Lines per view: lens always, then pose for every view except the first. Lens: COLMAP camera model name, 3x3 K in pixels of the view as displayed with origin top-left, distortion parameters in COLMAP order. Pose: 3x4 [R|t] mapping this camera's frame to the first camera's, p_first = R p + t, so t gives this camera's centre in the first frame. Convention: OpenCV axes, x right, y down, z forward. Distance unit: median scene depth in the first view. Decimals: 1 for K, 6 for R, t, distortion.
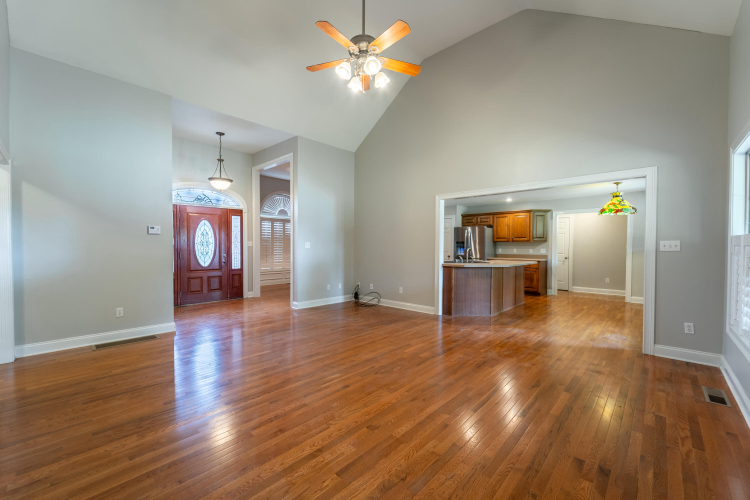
lens RADIAL K [[304.6, 0, 377.0], [0, 304.6, 251.8], [0, 0, 1]] dist [0.002178, -0.000062]
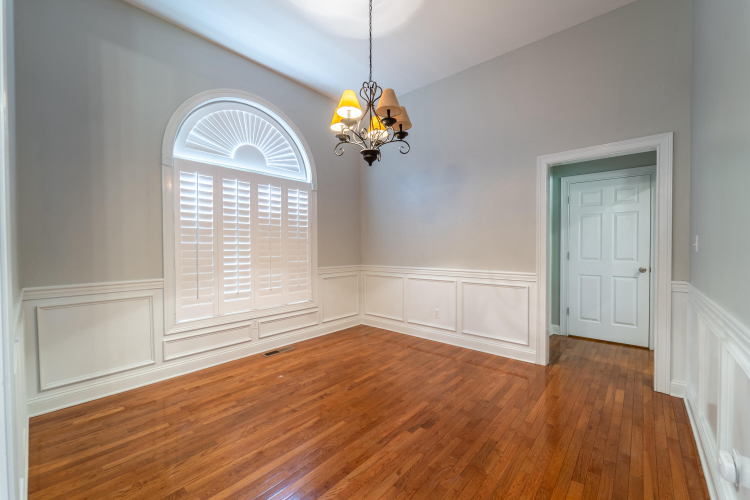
lens RADIAL K [[304.6, 0, 377.0], [0, 304.6, 251.8], [0, 0, 1]] dist [0.002178, -0.000062]
pose [[0.999377, -0.009172, 0.034073, -0.265103], [0.009231, 0.999956, -0.001566, -0.020141], [-0.034057, 0.001879, 0.999418, 0.971771]]
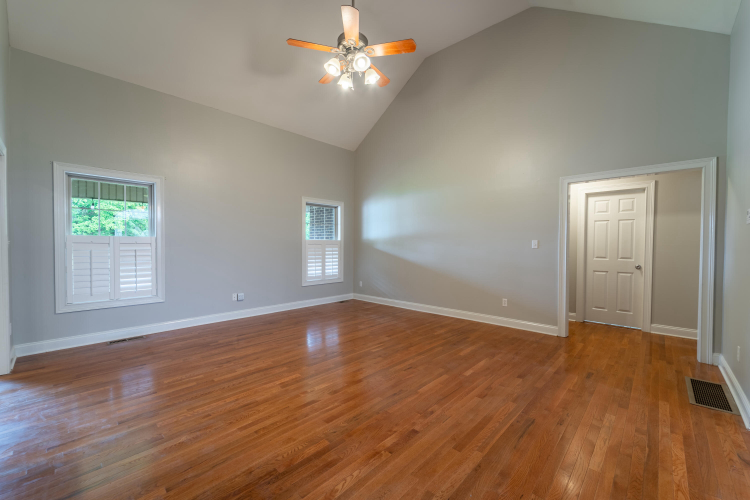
lens RADIAL K [[301.4, 0, 375.0], [0, 301.4, 250.0], [0, 0, 1]] dist [-0.001690, -0.000260]
pose [[-0.999972, -0.007004, 0.002681, -0.060445], [-0.006919, 0.999518, 0.030254, -0.015592], [-0.002891, 0.030234, -0.999539, 0.984191]]
